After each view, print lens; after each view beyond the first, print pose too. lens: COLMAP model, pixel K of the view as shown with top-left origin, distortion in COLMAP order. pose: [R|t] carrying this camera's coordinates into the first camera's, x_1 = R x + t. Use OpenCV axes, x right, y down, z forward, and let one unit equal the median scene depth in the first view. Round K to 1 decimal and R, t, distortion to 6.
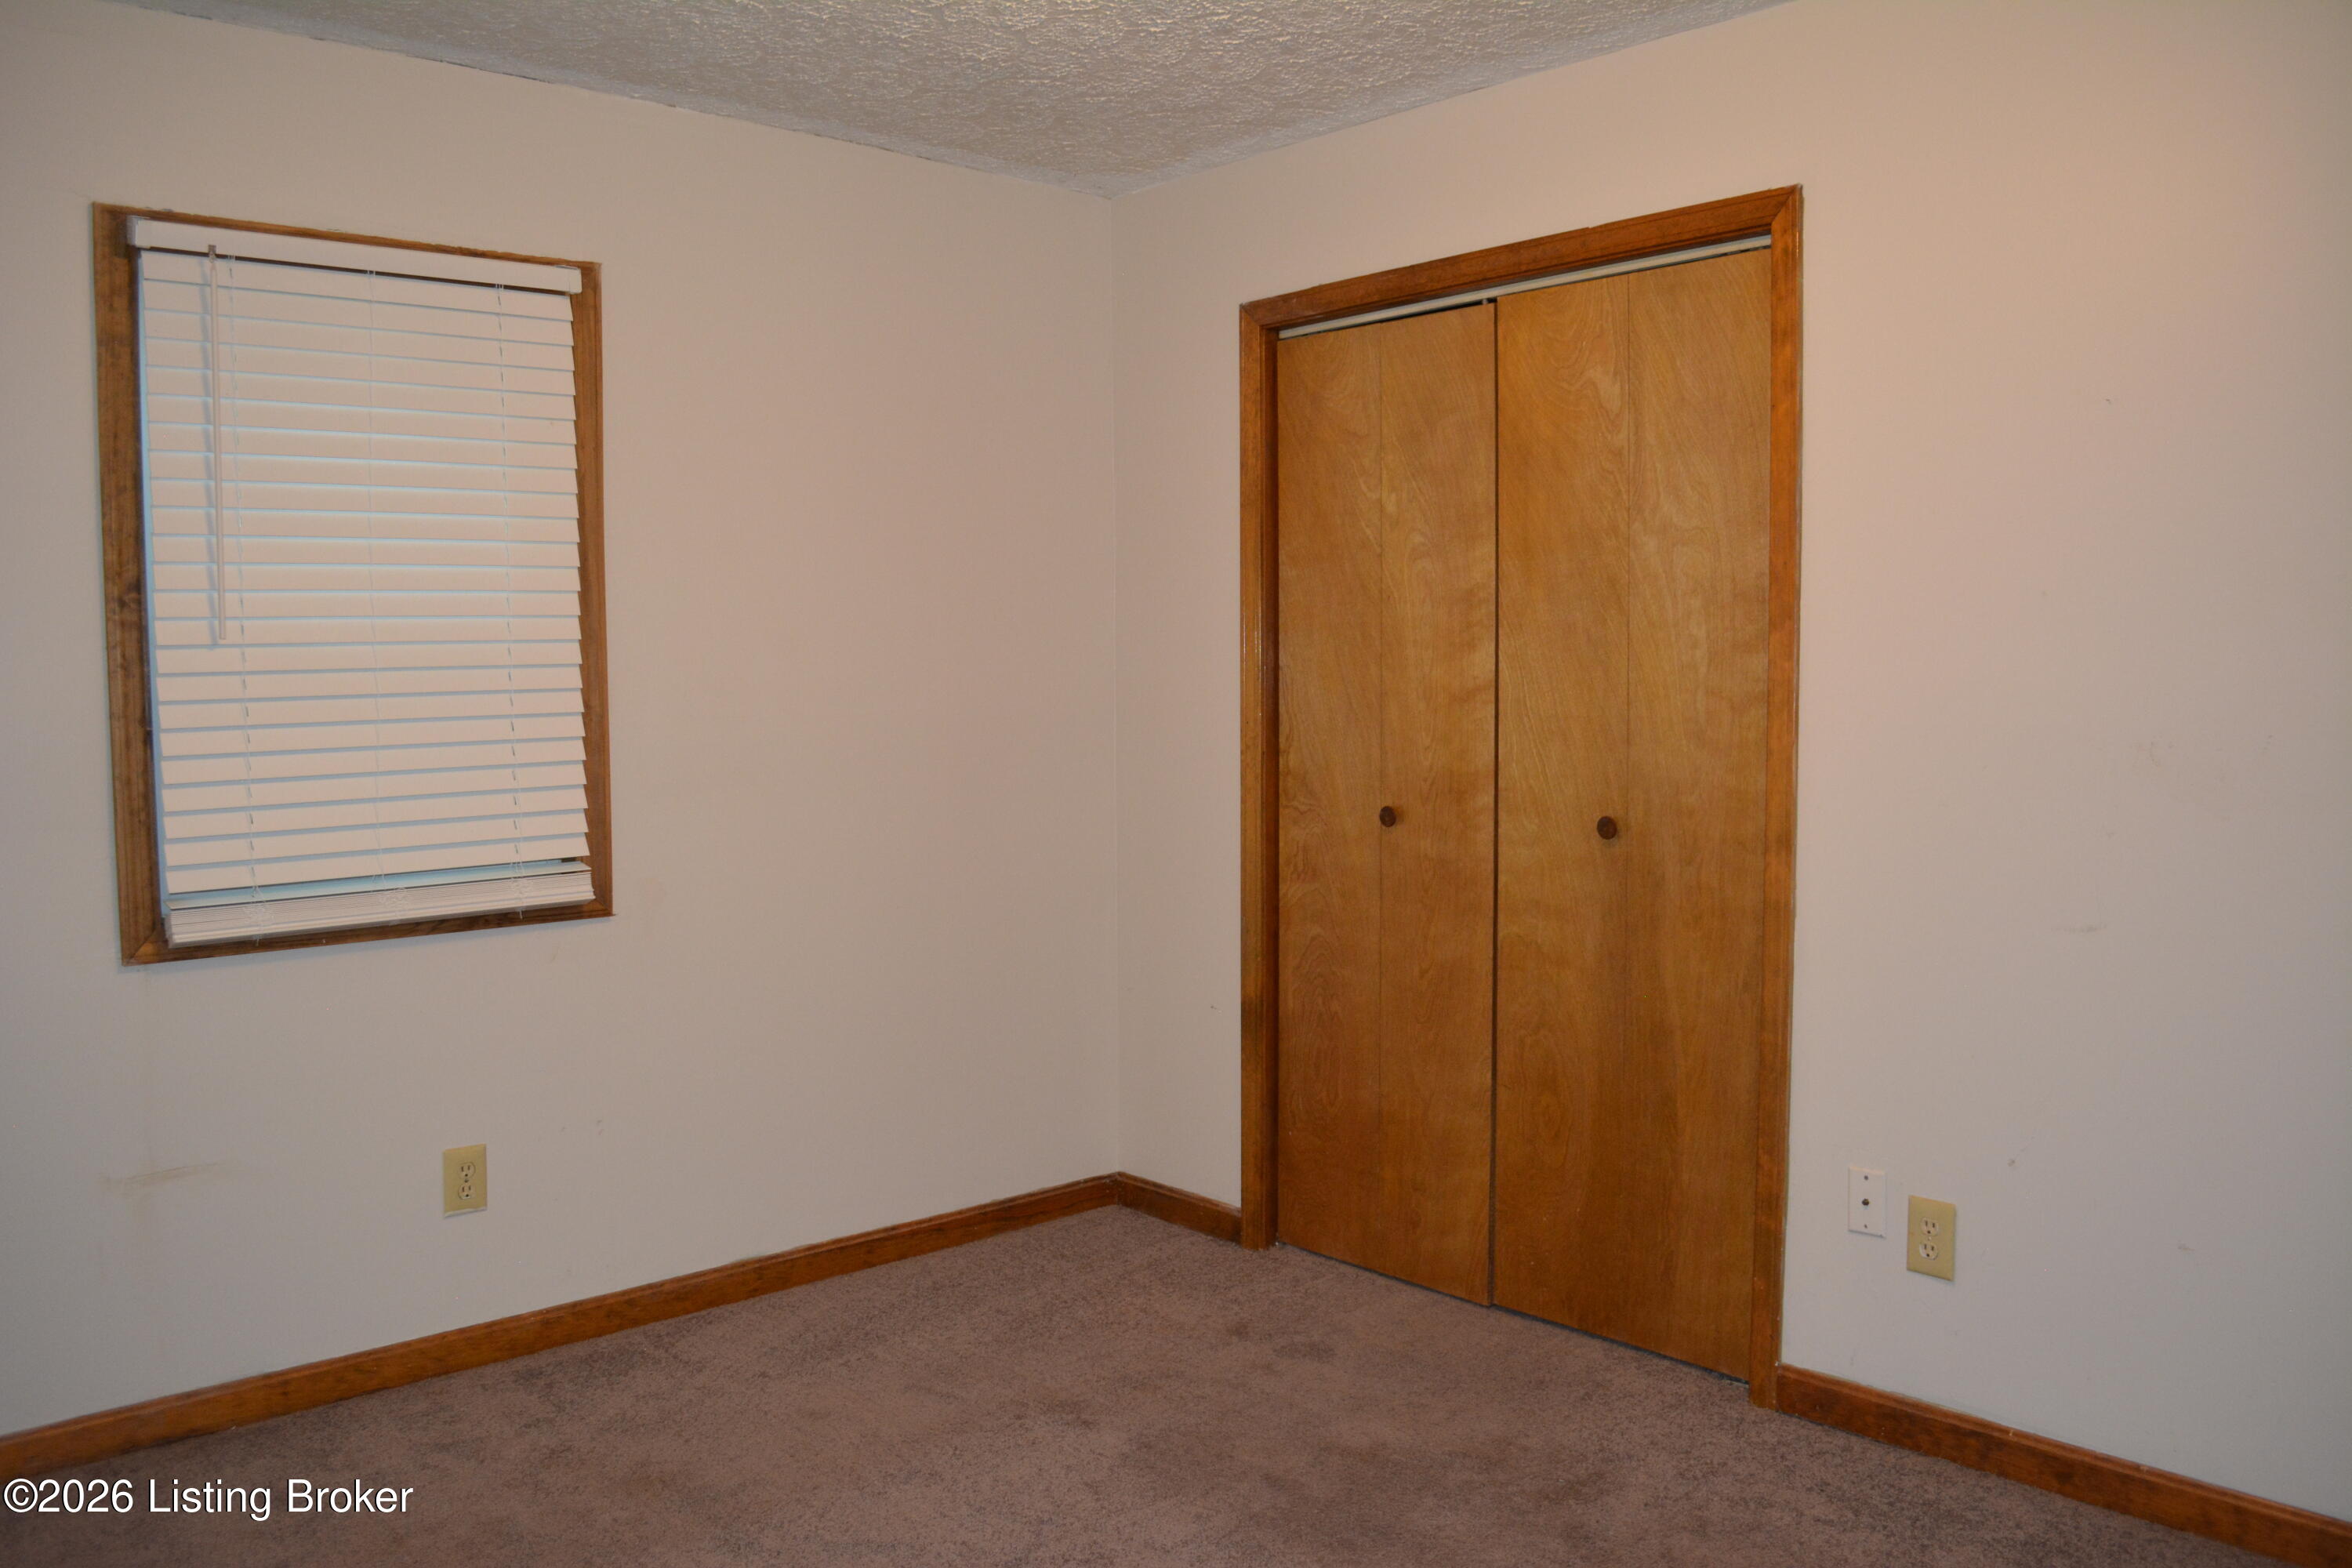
lens RADIAL K [[1853.0, 0, 1169.4], [0, 1853.0, 790.3], [0, 0, 1]] dist [-0.081765, 0.008874]
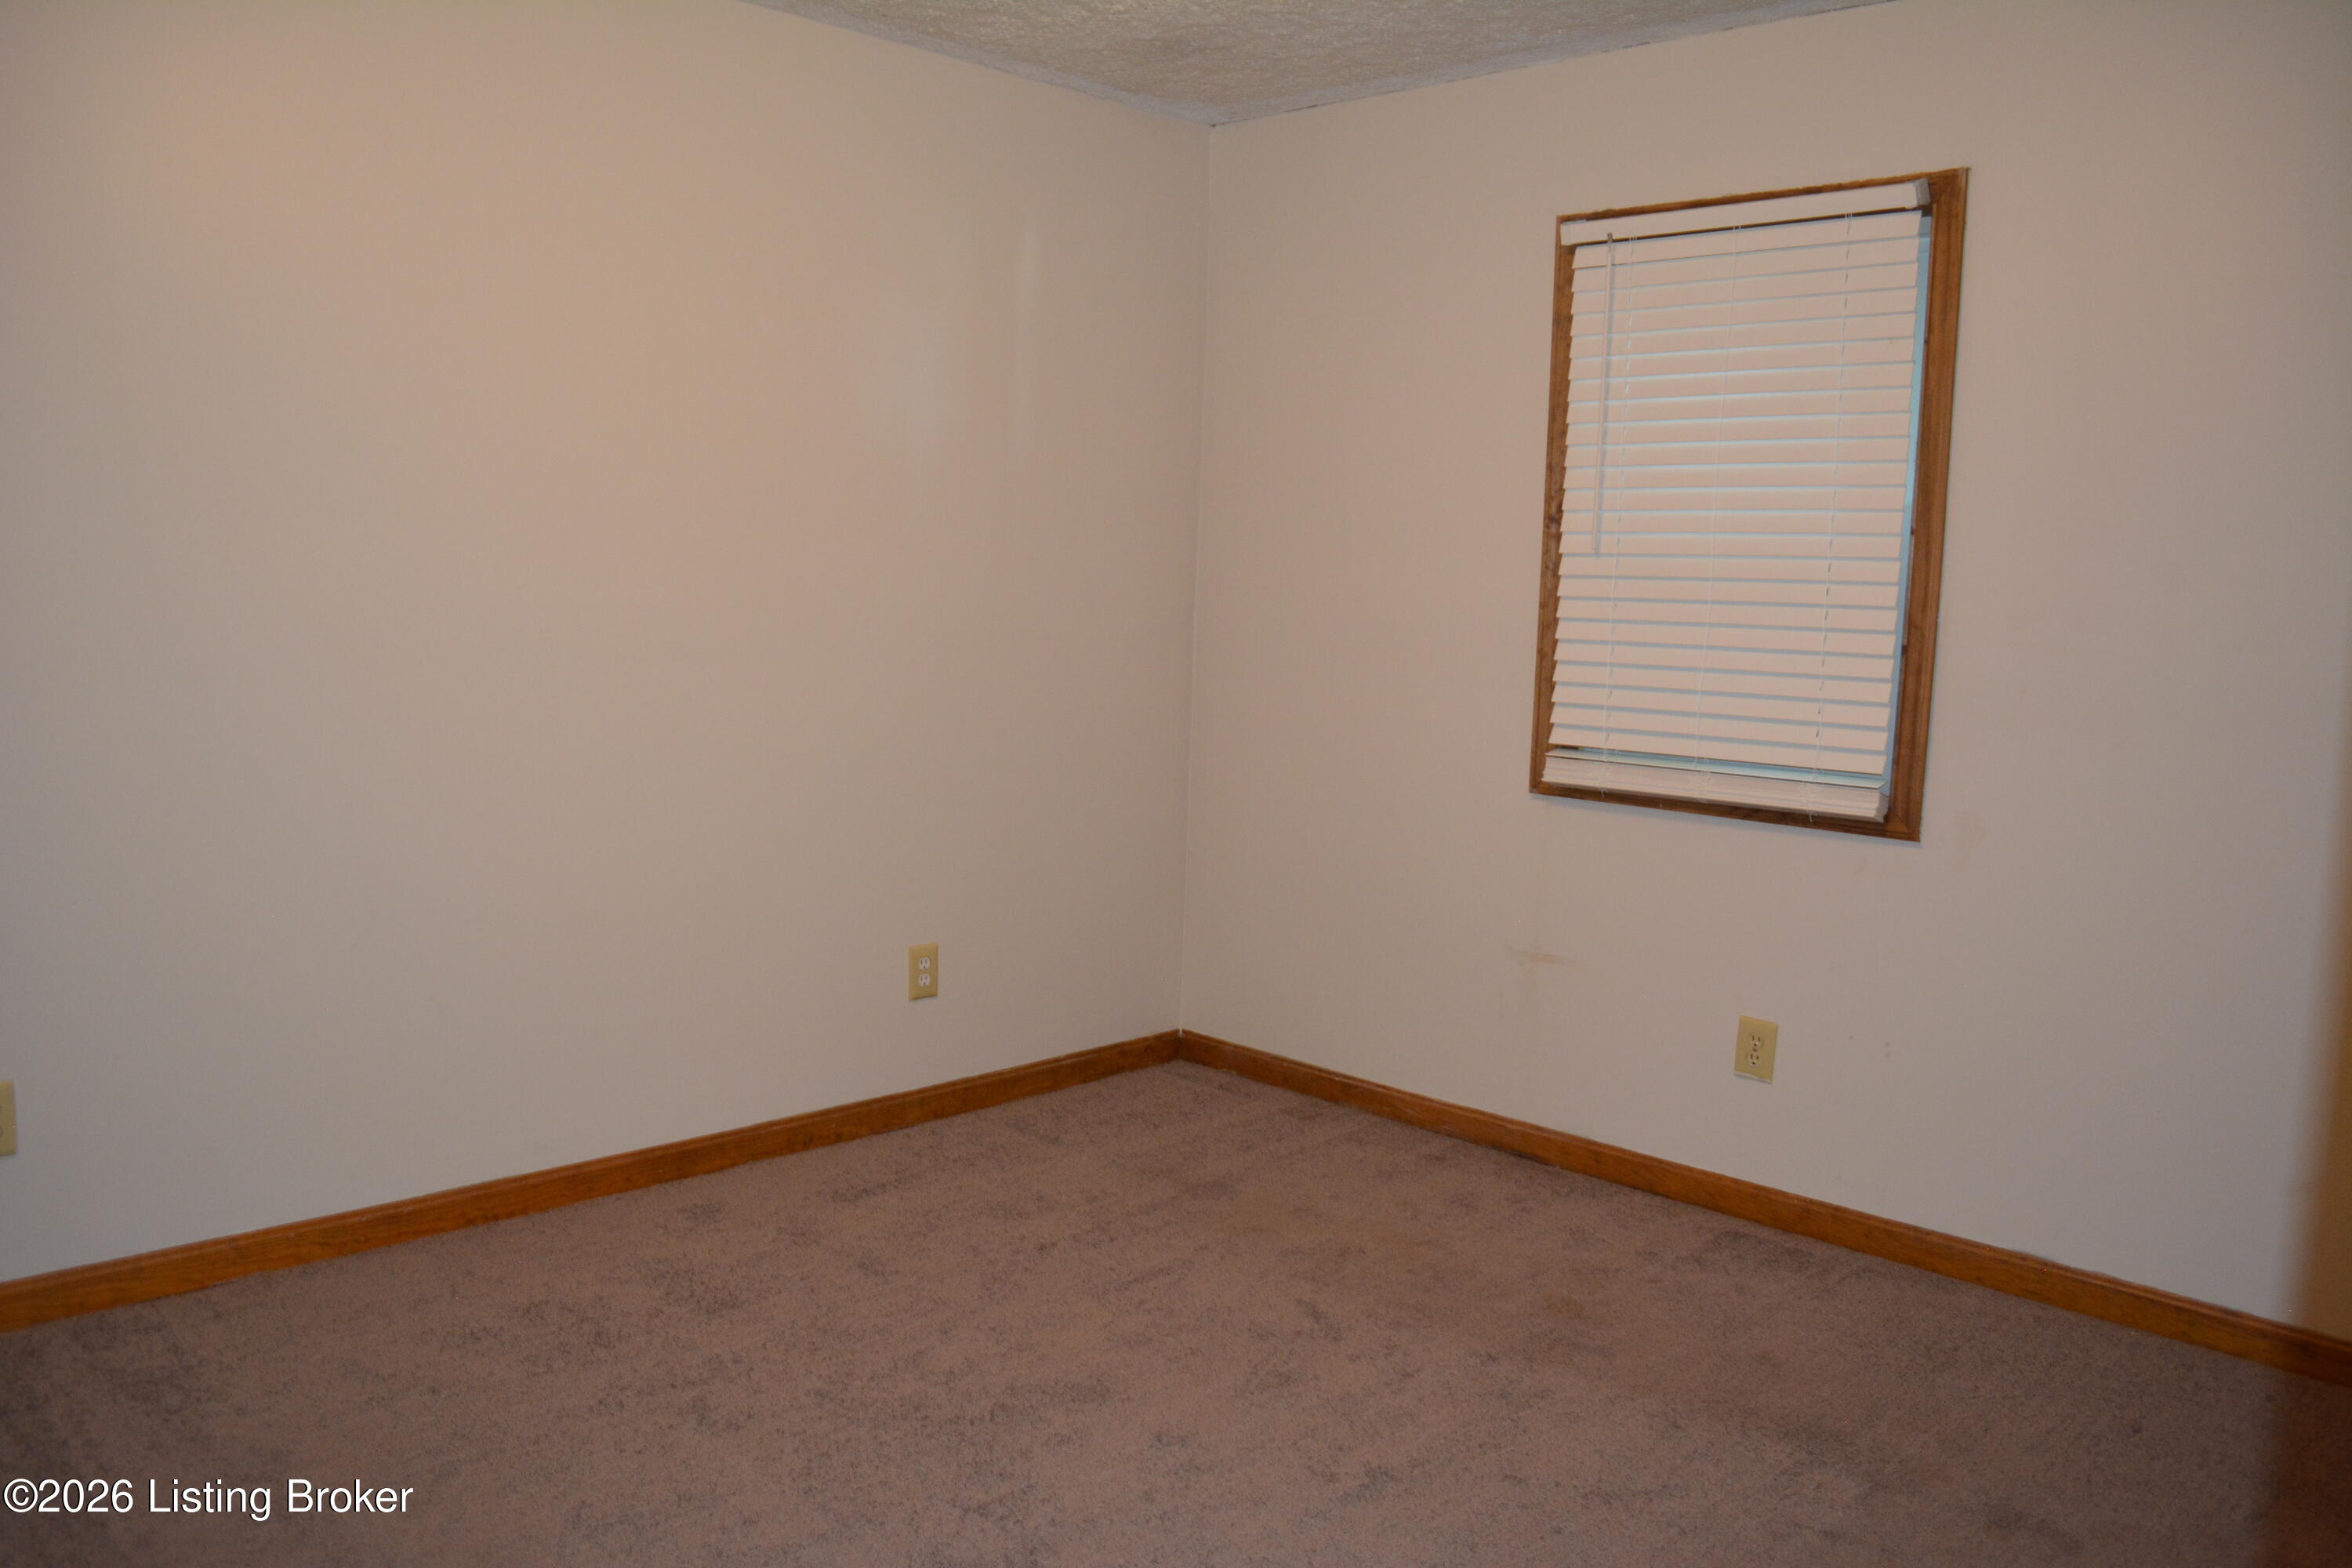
lens RADIAL K [[1853.8, 0, 1172.0], [0, 1853.8, 784.0], [0, 0, 1]] dist [-0.085686, 0.010208]
pose [[0.056748, 0.132837, -0.989512, 0.669660], [-0.093916, 0.987425, 0.127171, -0.051561], [0.993962, 0.085714, 0.068510, 0.566657]]
